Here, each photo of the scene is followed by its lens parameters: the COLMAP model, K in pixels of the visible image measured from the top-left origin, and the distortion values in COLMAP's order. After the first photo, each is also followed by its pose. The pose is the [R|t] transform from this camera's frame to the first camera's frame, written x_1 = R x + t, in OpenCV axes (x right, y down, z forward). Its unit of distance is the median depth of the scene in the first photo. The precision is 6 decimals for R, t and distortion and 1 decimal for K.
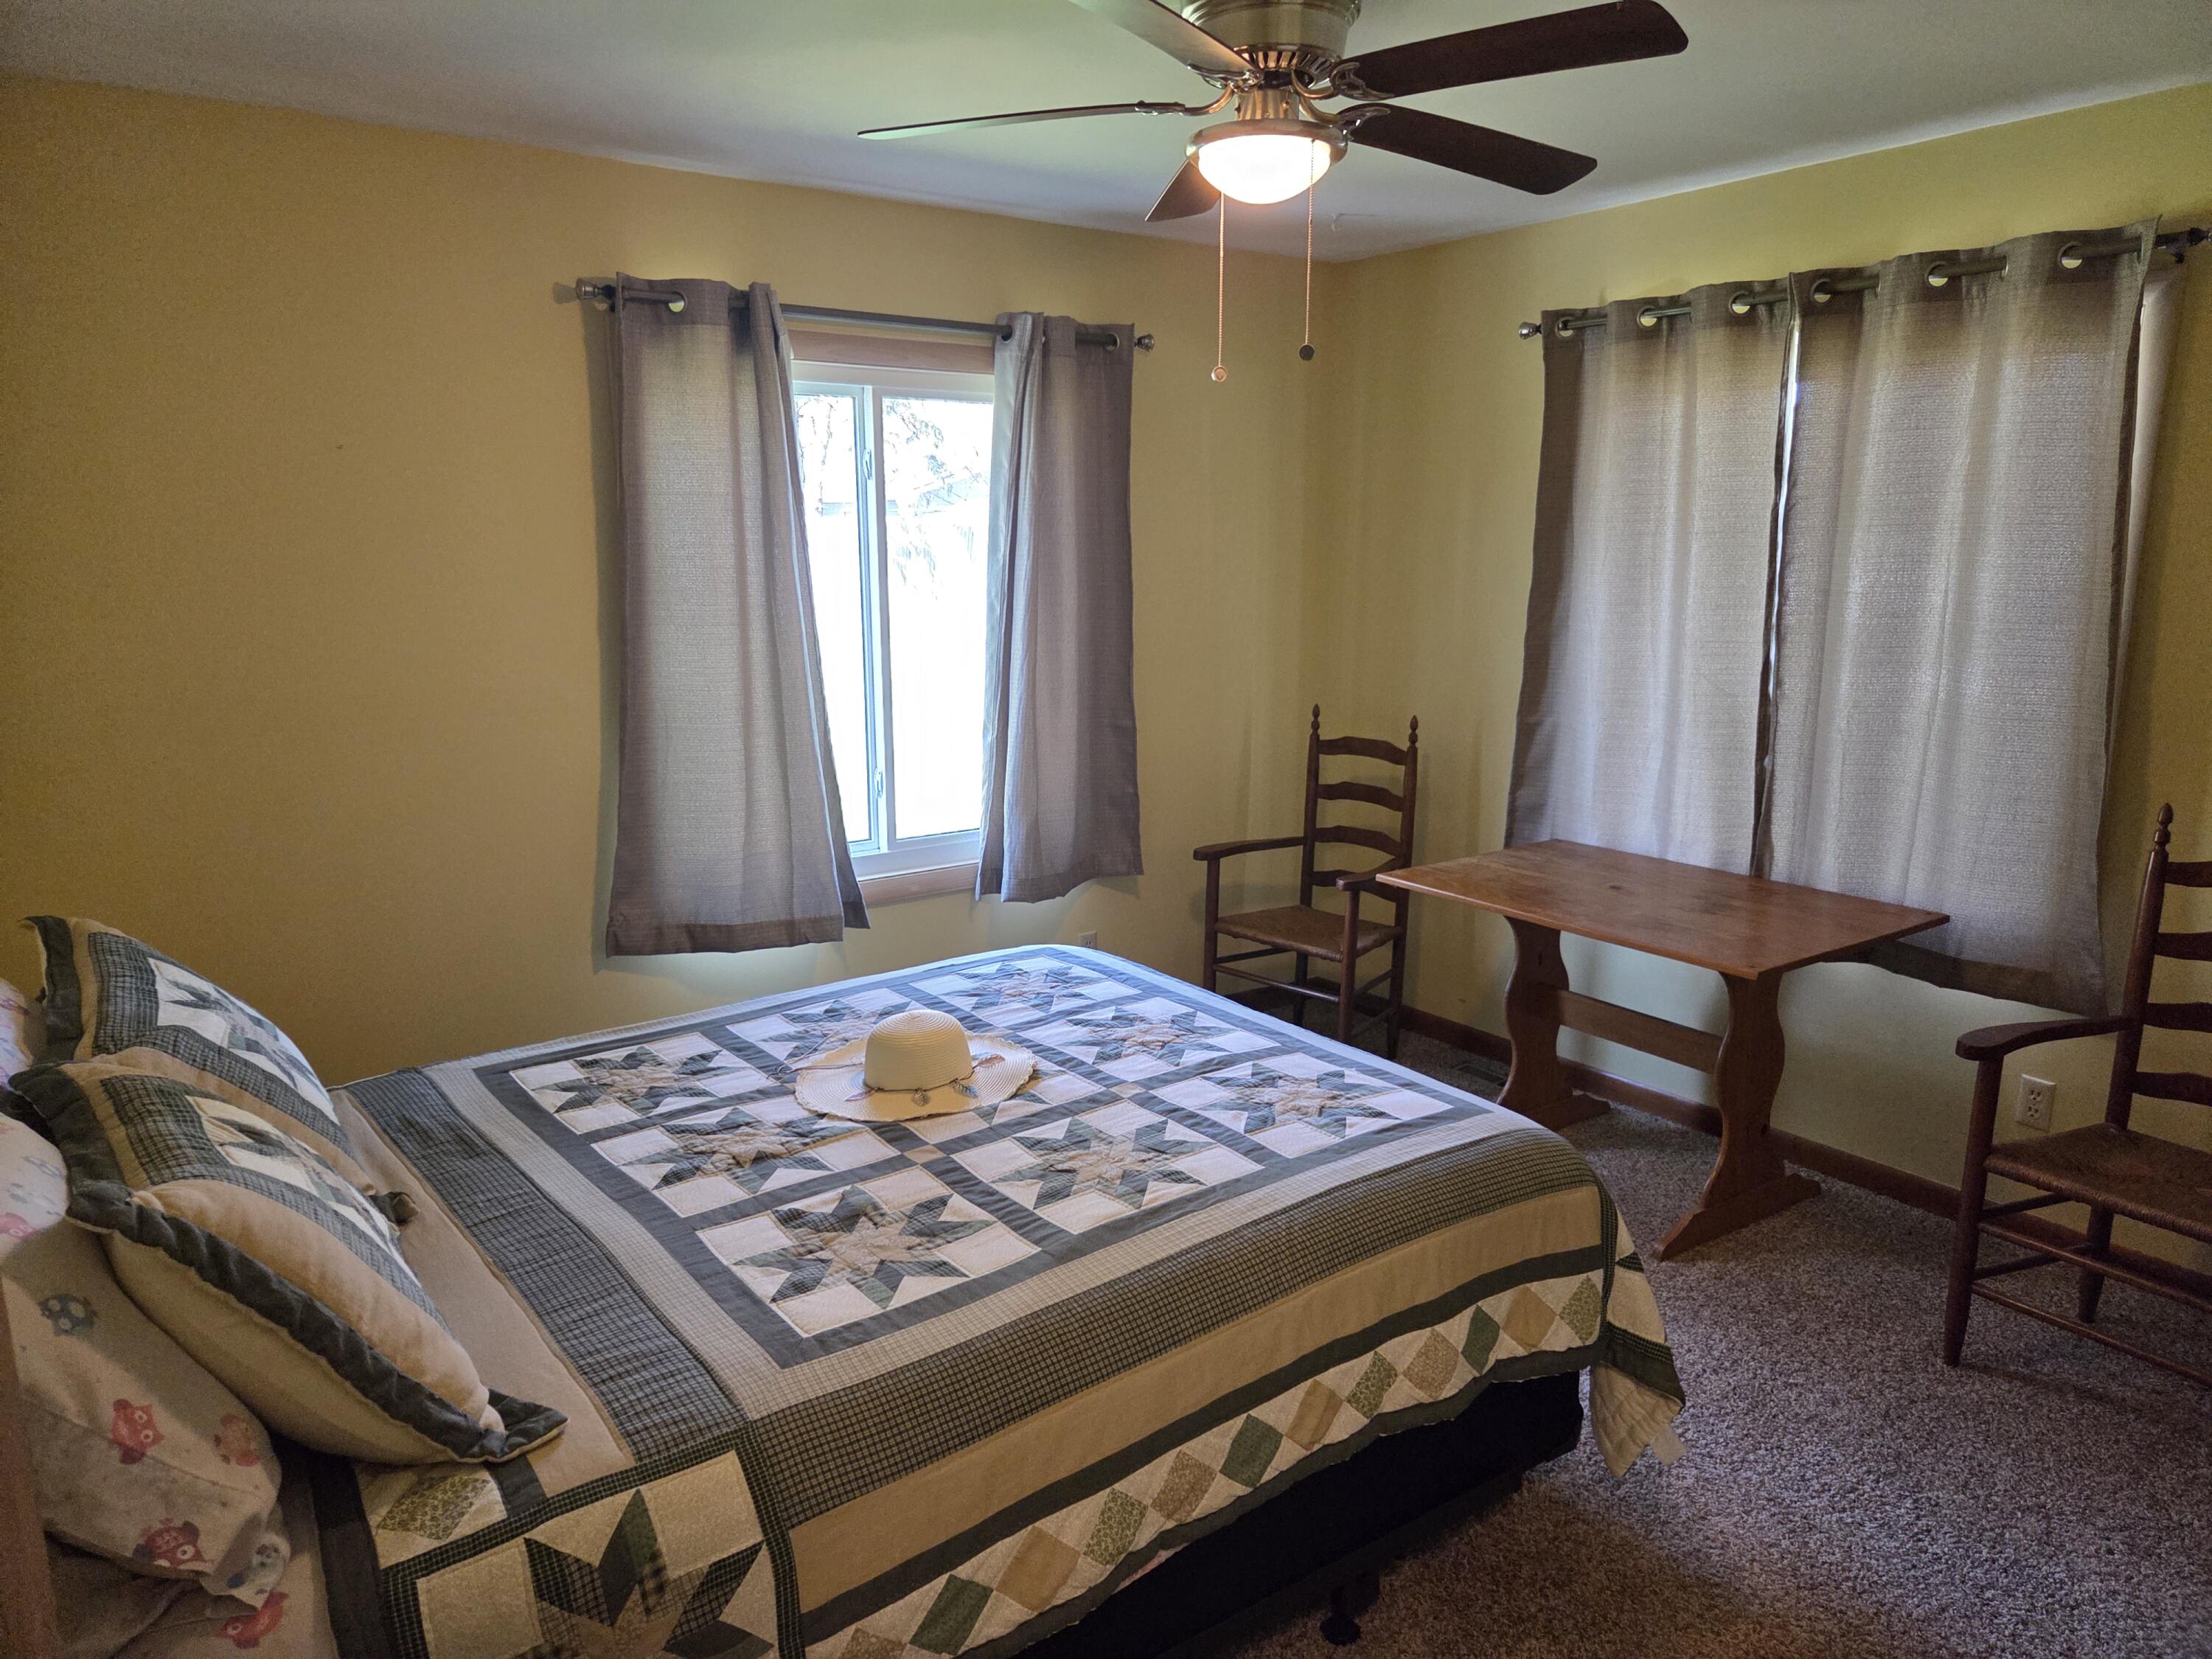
lens RADIAL K [[1488.8, 0, 1125.4], [0, 1488.8, 833.4], [0, 0, 1]] dist [0.077833, -0.061333]
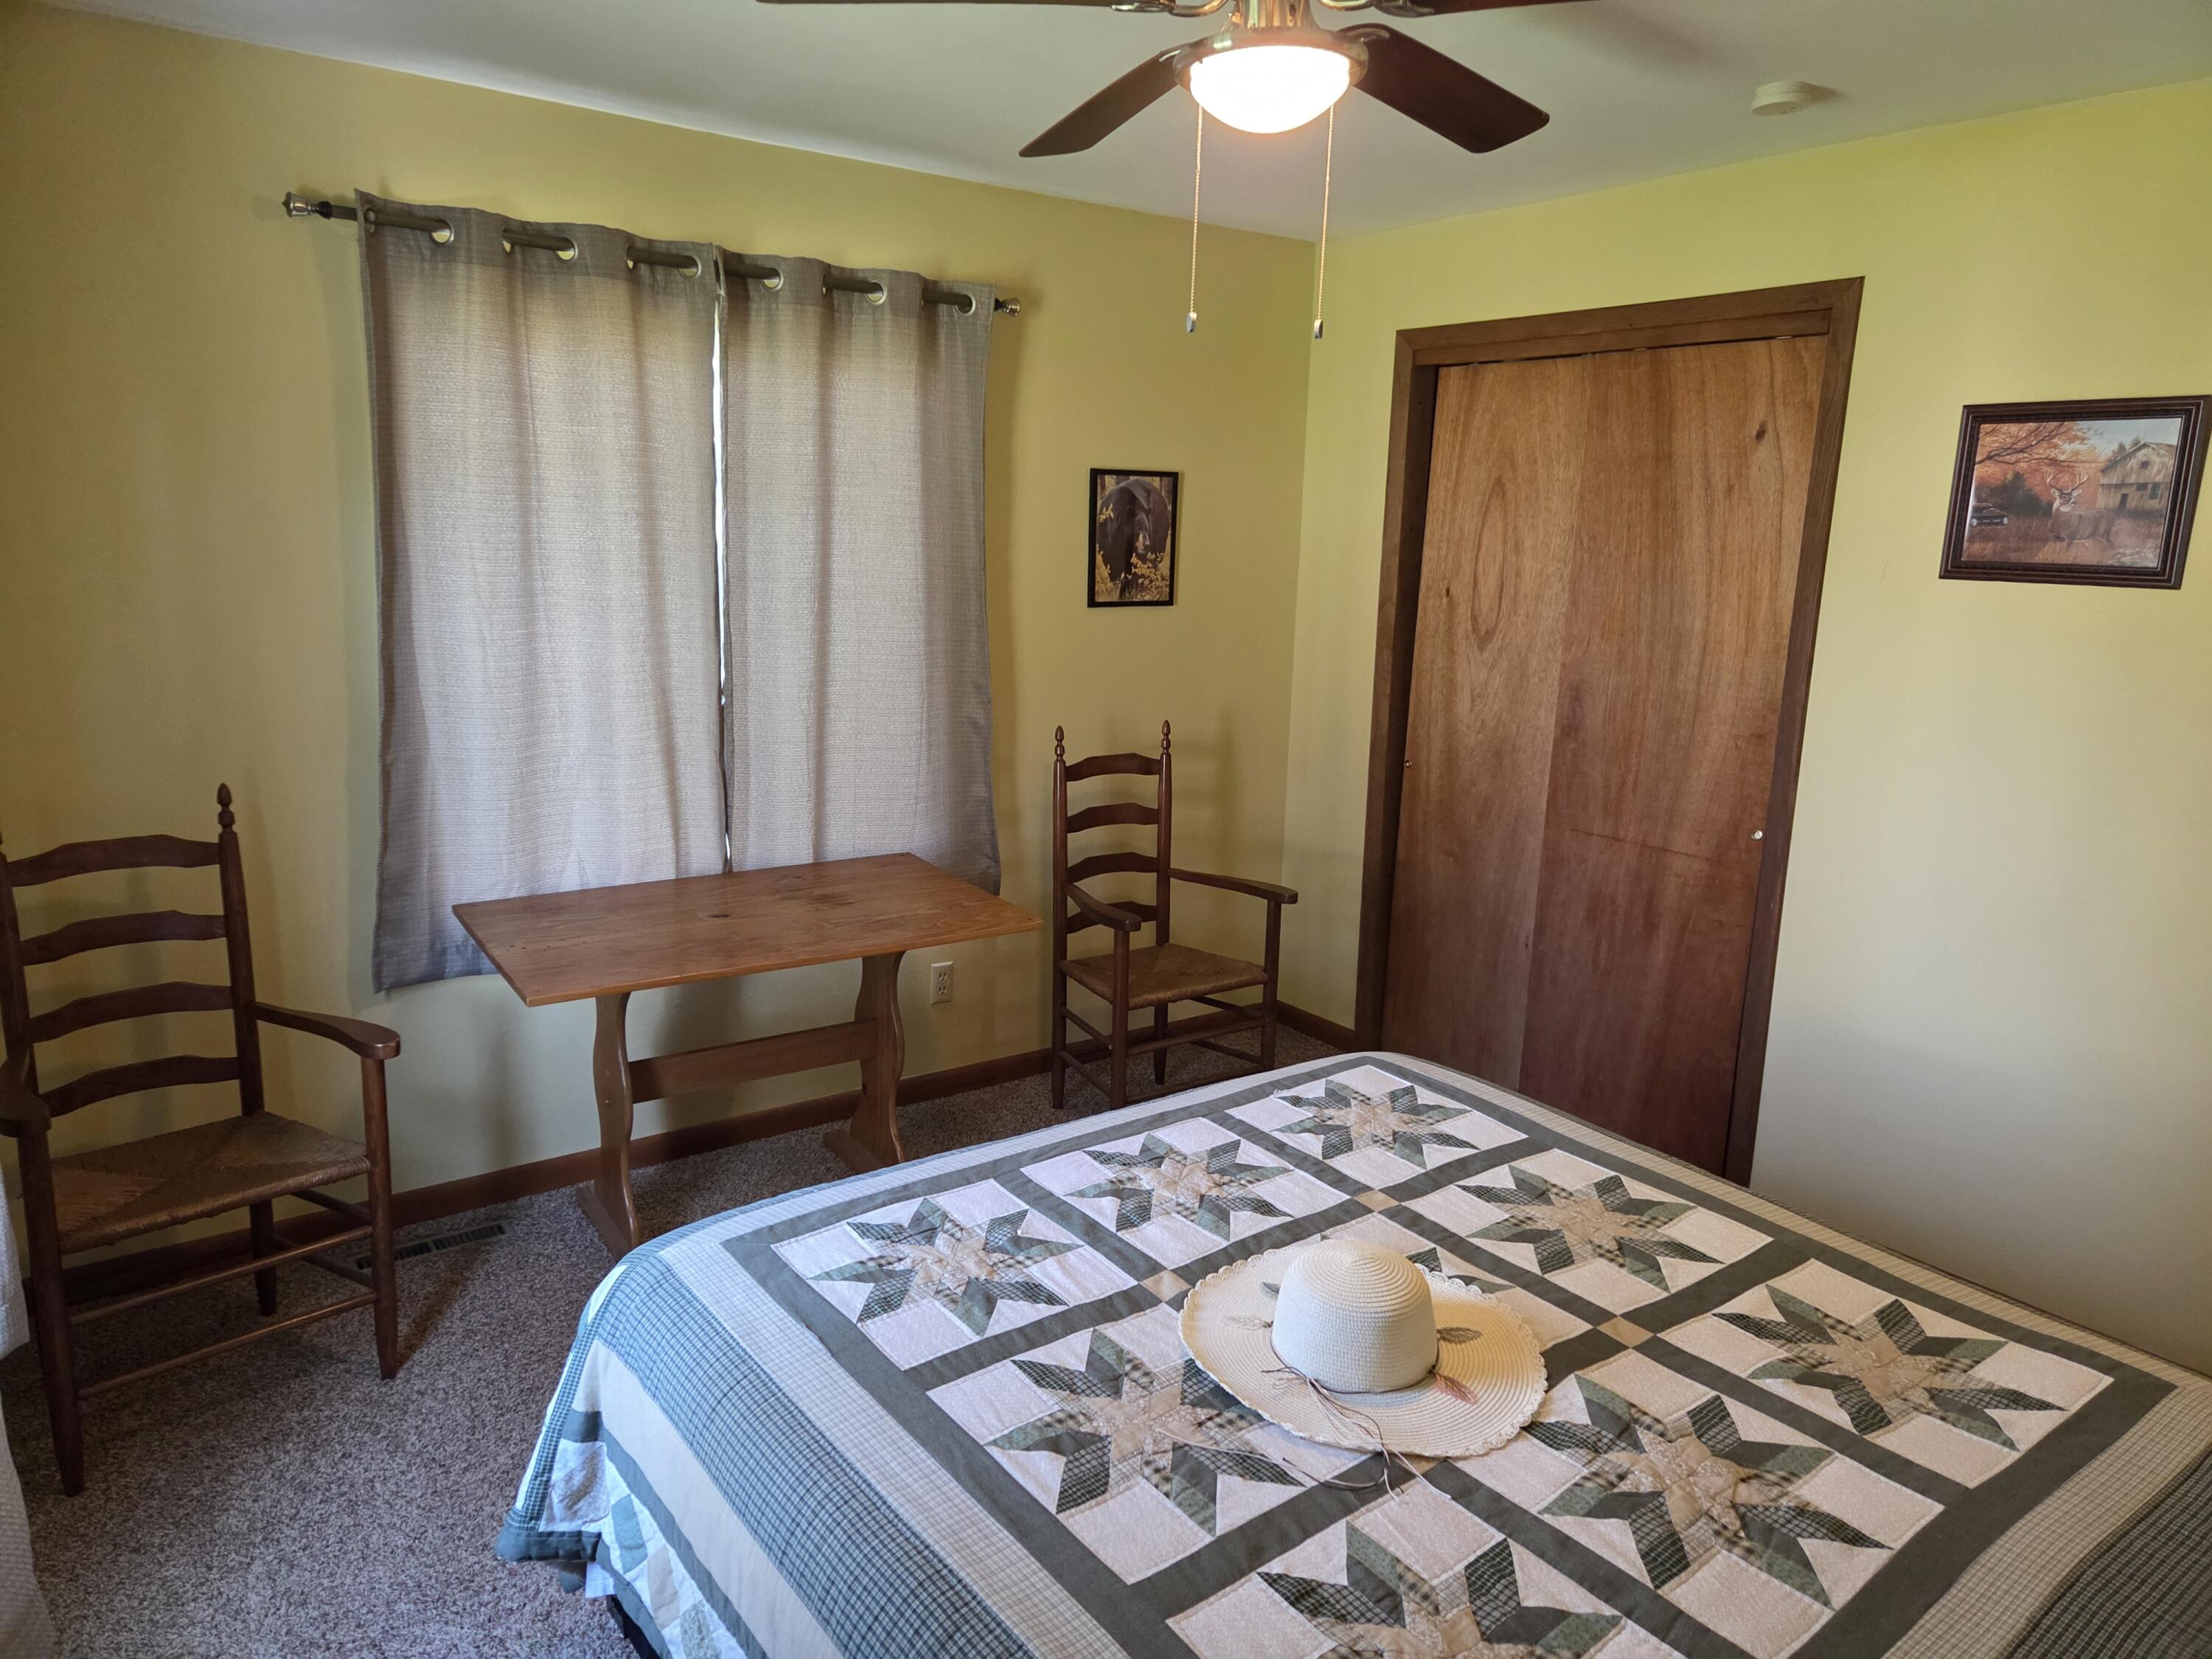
lens RADIAL K [[1496.9, 0, 1106.0], [0, 1496.9, 829.5], [0, 0, 1]] dist [0.005066, 0.000784]
pose [[0.015955, -0.201377, 0.979384, -0.683865], [0.178685, 0.964315, 0.195368, -0.188295], [-0.983777, 0.171884, 0.051369, 0.961073]]
